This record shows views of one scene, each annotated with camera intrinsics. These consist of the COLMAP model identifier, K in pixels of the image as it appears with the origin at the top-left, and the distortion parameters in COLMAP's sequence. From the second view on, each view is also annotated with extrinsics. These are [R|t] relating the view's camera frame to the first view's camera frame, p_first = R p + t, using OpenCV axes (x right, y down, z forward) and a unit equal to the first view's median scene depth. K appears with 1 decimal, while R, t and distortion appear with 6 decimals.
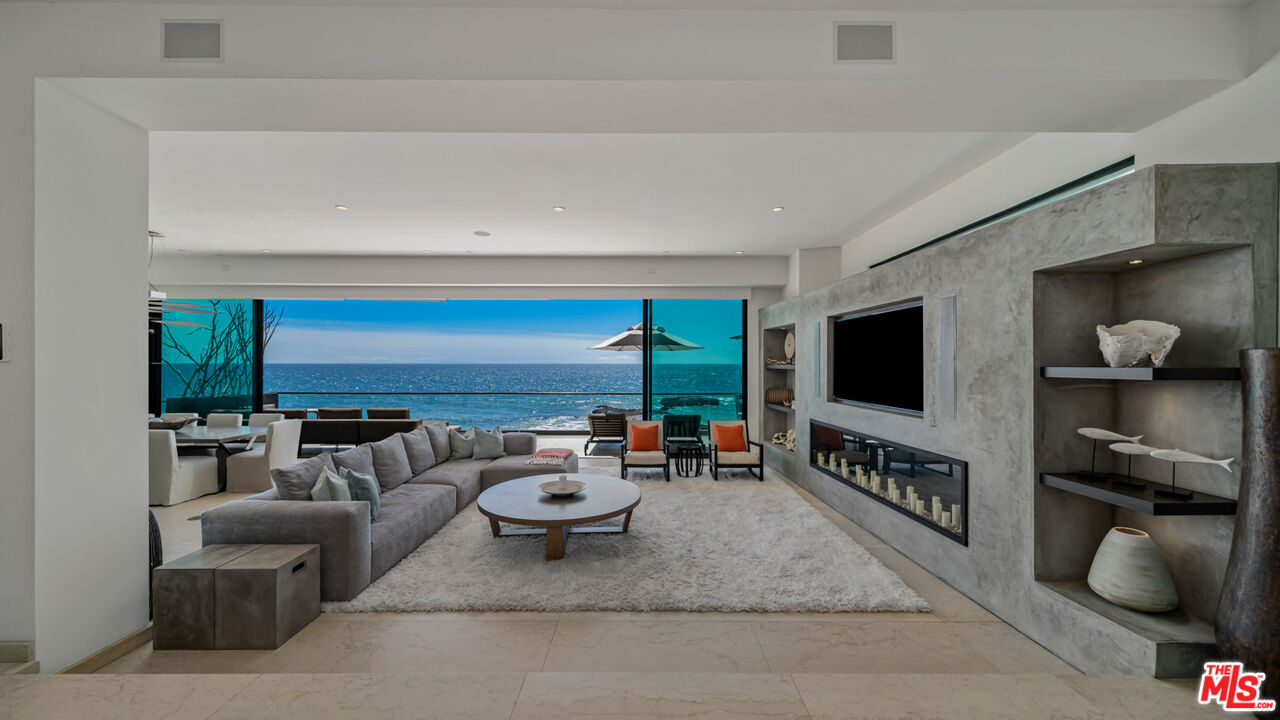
lens RADIAL K [[452.1, 0, 640.0], [0, 452.1, 360.0], [0, 0, 1]] dist [0.000760, 0.000106]
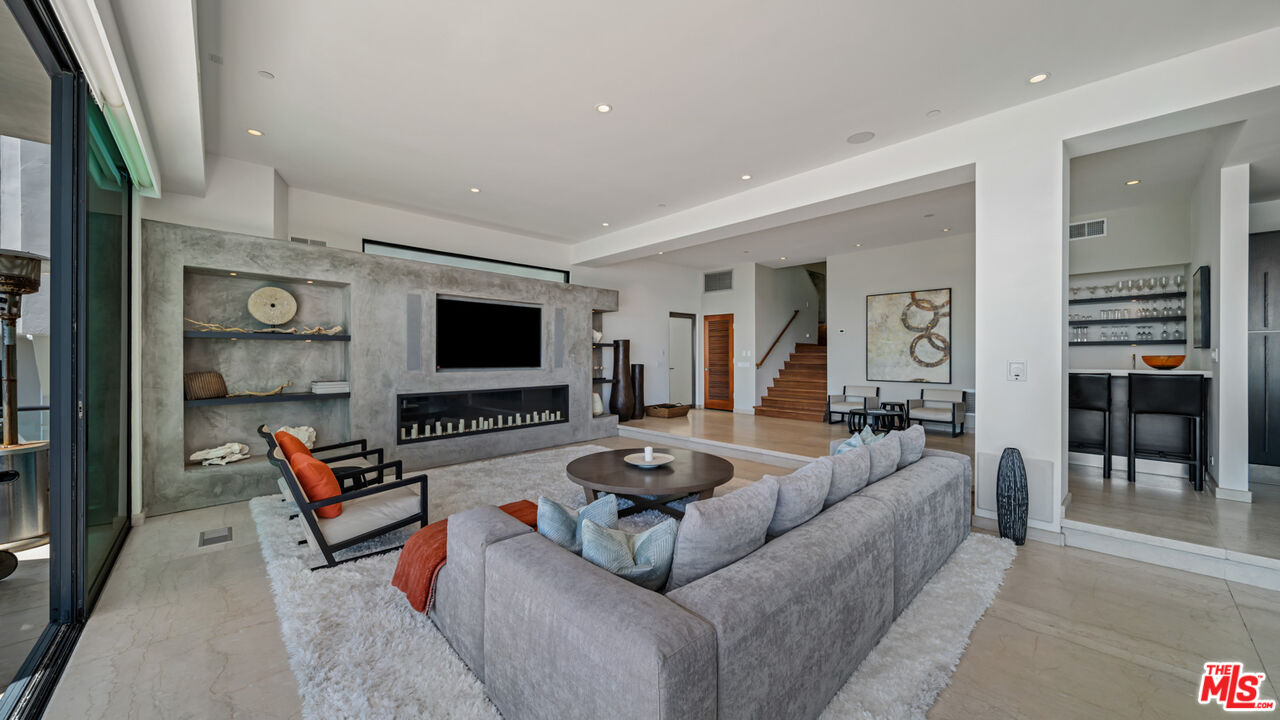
lens RADIAL K [[452.1, 0, 640.0], [0, 452.1, 360.0], [0, 0, 1]] dist [0.000760, 0.000106]
pose [[-0.684213, -0.019285, 0.729027, -1.205936], [-0.016613, 0.999803, 0.010855, 0.074037], [-0.729093, -0.004684, -0.684399, 2.361616]]
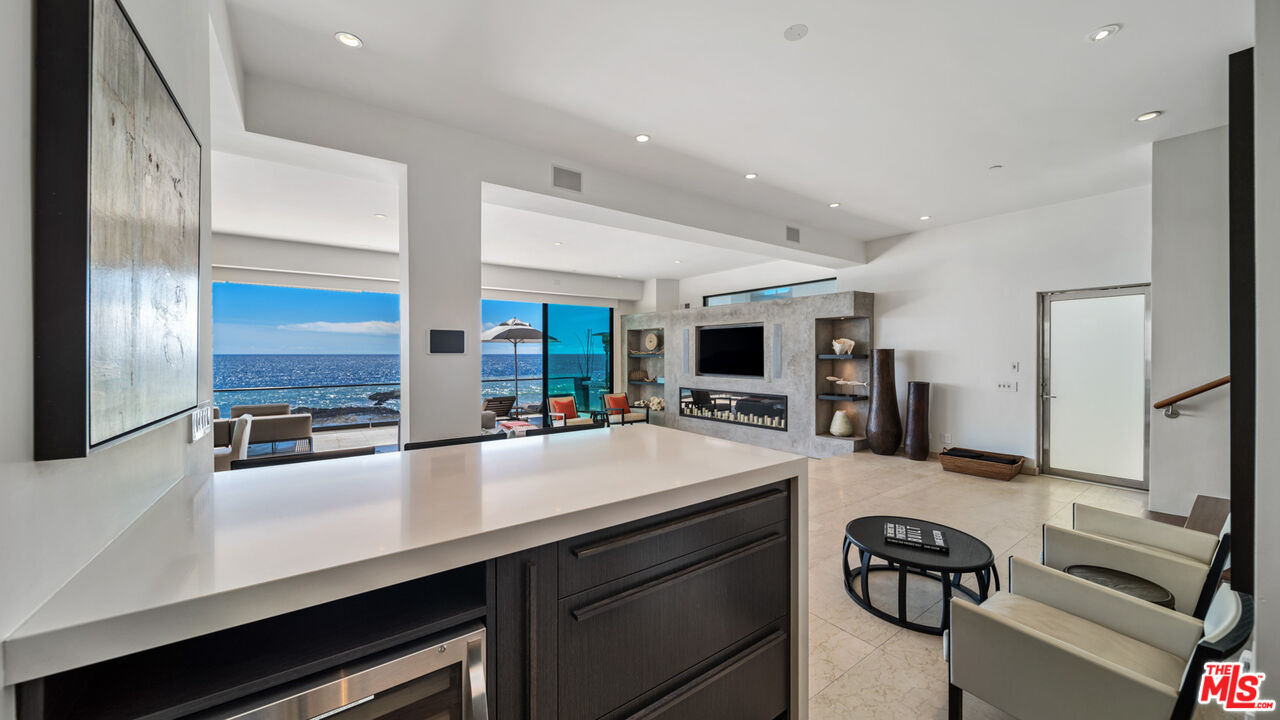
lens RADIAL K [[452.1, 0, 640.0], [0, 452.1, 360.0], [0, 0, 1]] dist [0.000760, 0.000106]
pose [[0.811947, -0.014596, 0.583549, -1.305405], [0.000780, 0.999714, 0.023920, -0.016282], [-0.583731, -0.018967, 0.811726, -0.472670]]
